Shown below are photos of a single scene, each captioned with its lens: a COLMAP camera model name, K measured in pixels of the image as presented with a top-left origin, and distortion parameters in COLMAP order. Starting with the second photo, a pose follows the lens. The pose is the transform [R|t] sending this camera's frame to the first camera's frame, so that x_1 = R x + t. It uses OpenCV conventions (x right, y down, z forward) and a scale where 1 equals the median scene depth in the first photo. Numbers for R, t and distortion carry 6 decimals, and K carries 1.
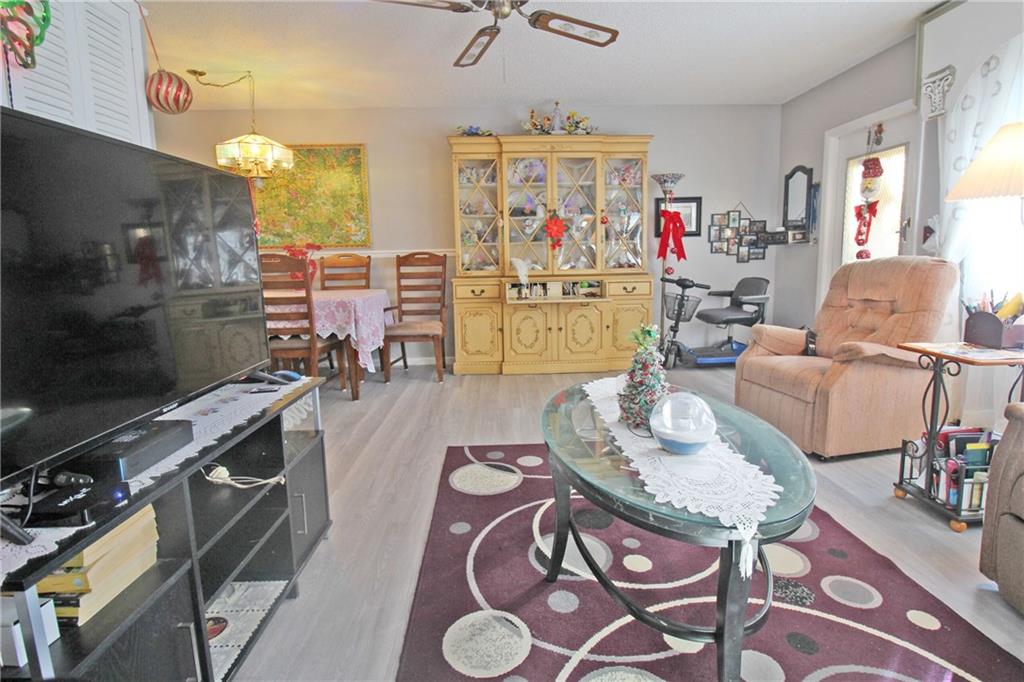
lens RADIAL K [[513.1, 0, 518.8], [0, 513.1, 319.3], [0, 0, 1]] dist [0.006223, -0.016172]
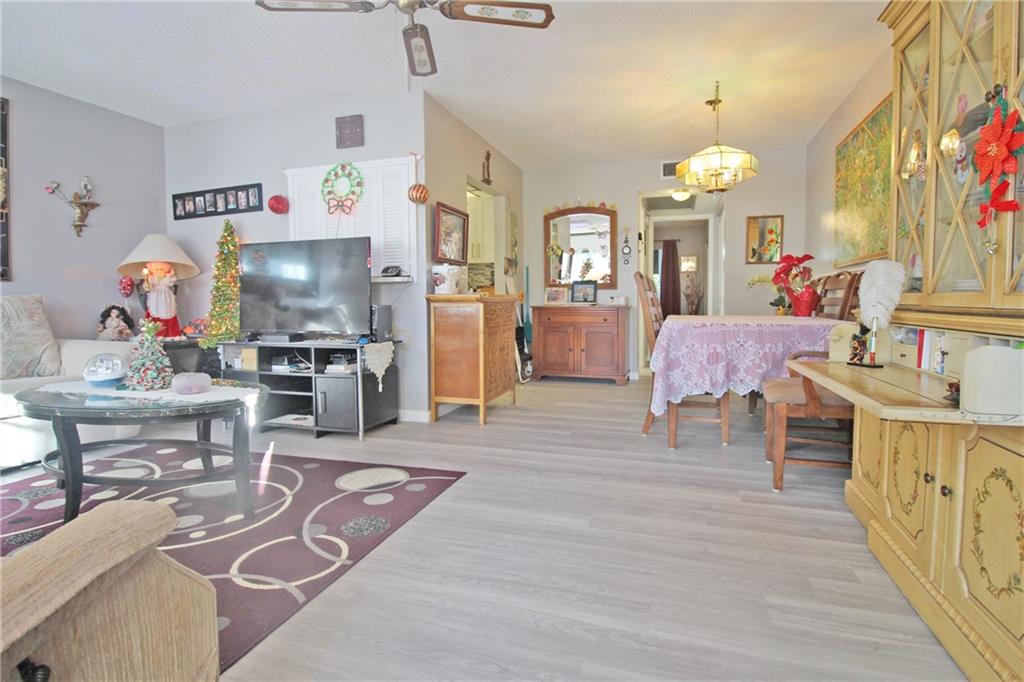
lens RADIAL K [[513.1, 0, 518.8], [0, 513.1, 319.3], [0, 0, 1]] dist [0.006223, -0.016172]
pose [[-0.338494, 0.057259, -0.939225, 0.431222], [-0.105749, 0.989509, 0.098436, -0.081737], [0.935008, 0.132642, -0.328887, 0.843986]]
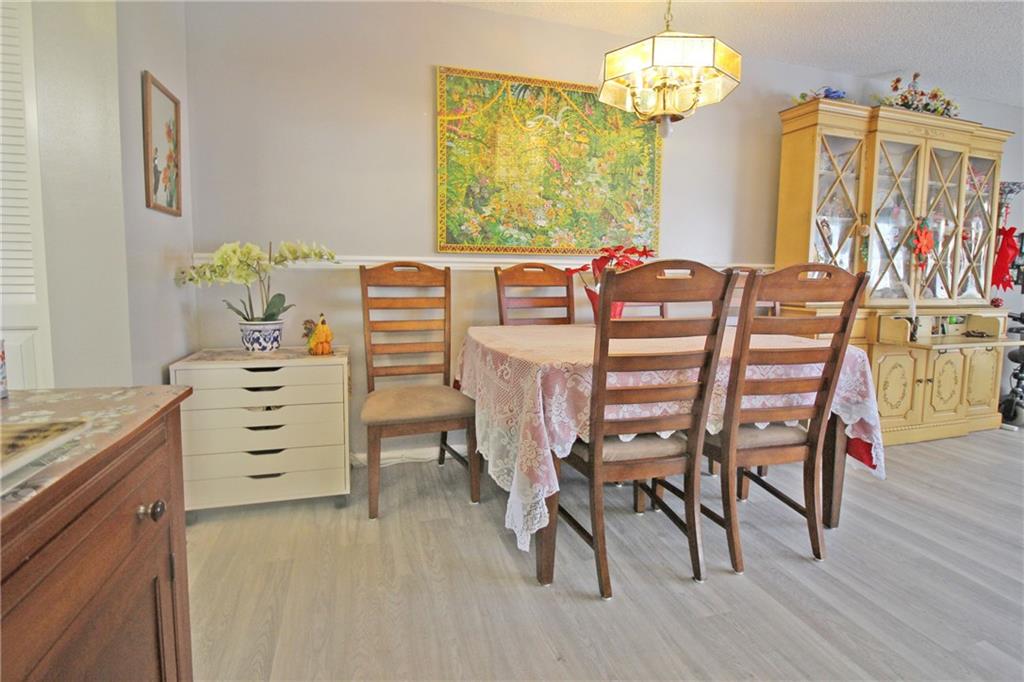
lens RADIAL K [[513.1, 0, 518.8], [0, 513.1, 319.3], [0, 0, 1]] dist [0.006223, -0.016172]
pose [[0.963406, 0.011299, 0.267808, -0.668456], [-0.003954, 0.999601, -0.027951, -0.045014], [-0.268017, 0.025870, 0.963067, 0.451296]]
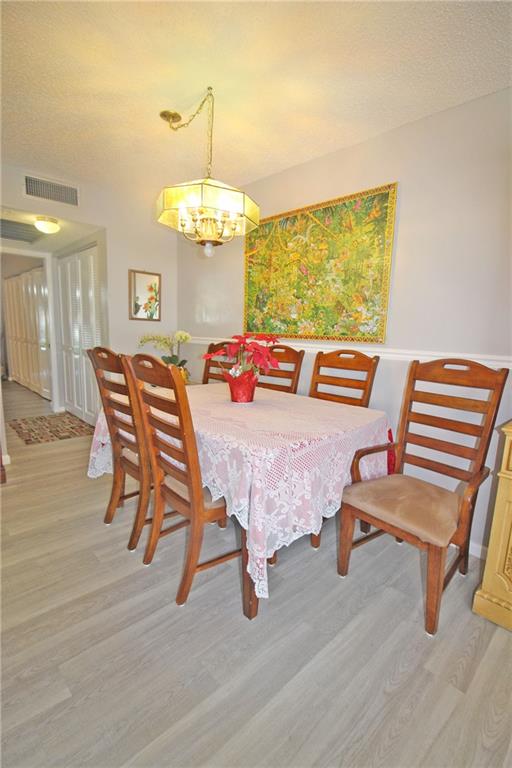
lens RADIAL K [[358.6, 0, 268.6], [0, 358.6, 387.8], [0, 0, 1]] dist [0.003443, -0.014107]
pose [[0.679388, 0.160306, -0.716054, -0.048203], [-0.139524, 0.986263, 0.088419, -0.110115], [0.720392, 0.039836, 0.692422, 0.605713]]
